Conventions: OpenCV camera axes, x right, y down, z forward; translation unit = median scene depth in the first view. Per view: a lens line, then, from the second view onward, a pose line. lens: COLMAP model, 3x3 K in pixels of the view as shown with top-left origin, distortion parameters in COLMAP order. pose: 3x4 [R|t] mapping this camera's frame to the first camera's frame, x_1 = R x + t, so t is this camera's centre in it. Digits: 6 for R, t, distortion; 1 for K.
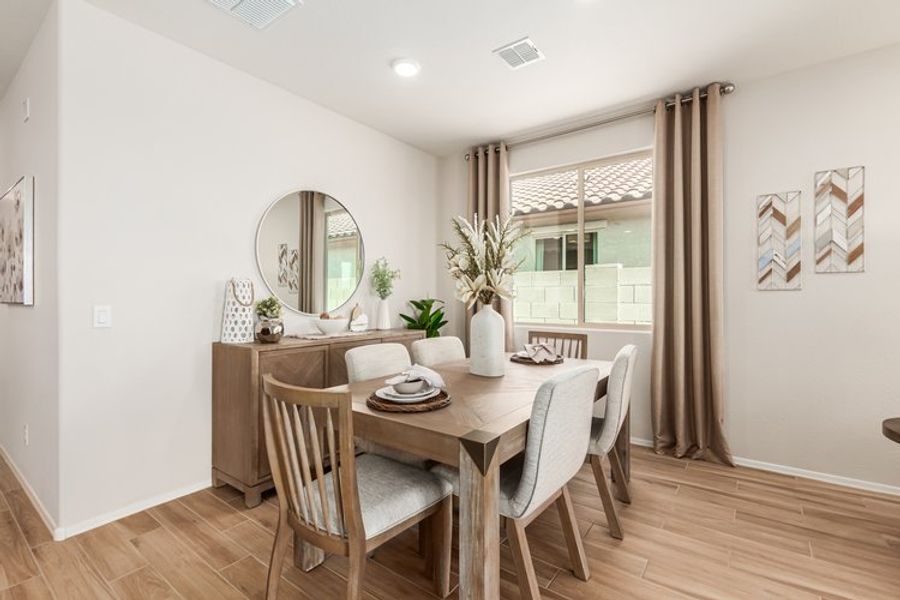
lens RADIAL K [[415.0, 0, 450.0], [0, 415.0, 300.0], [0, 0, 1]] dist [-0.000428, -0.000065]
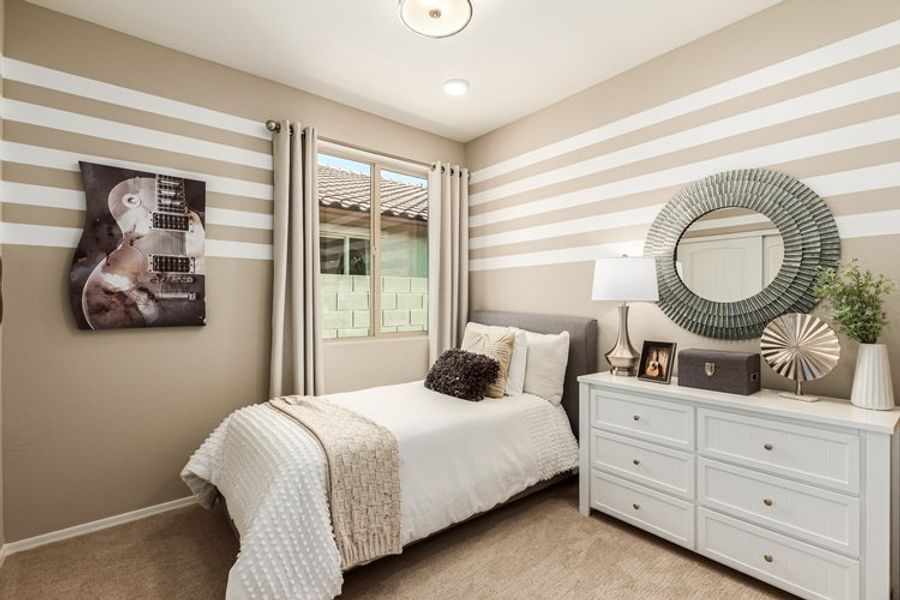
lens RADIAL K [[415.0, 0, 450.0], [0, 415.0, 300.0], [0, 0, 1]] dist [-0.000428, -0.000065]
pose [[0.229552, -0.004952, 0.973284, -0.589621], [0.001923, 0.999987, 0.004635, -0.019805], [-0.973294, 0.000807, 0.229559, 0.568484]]
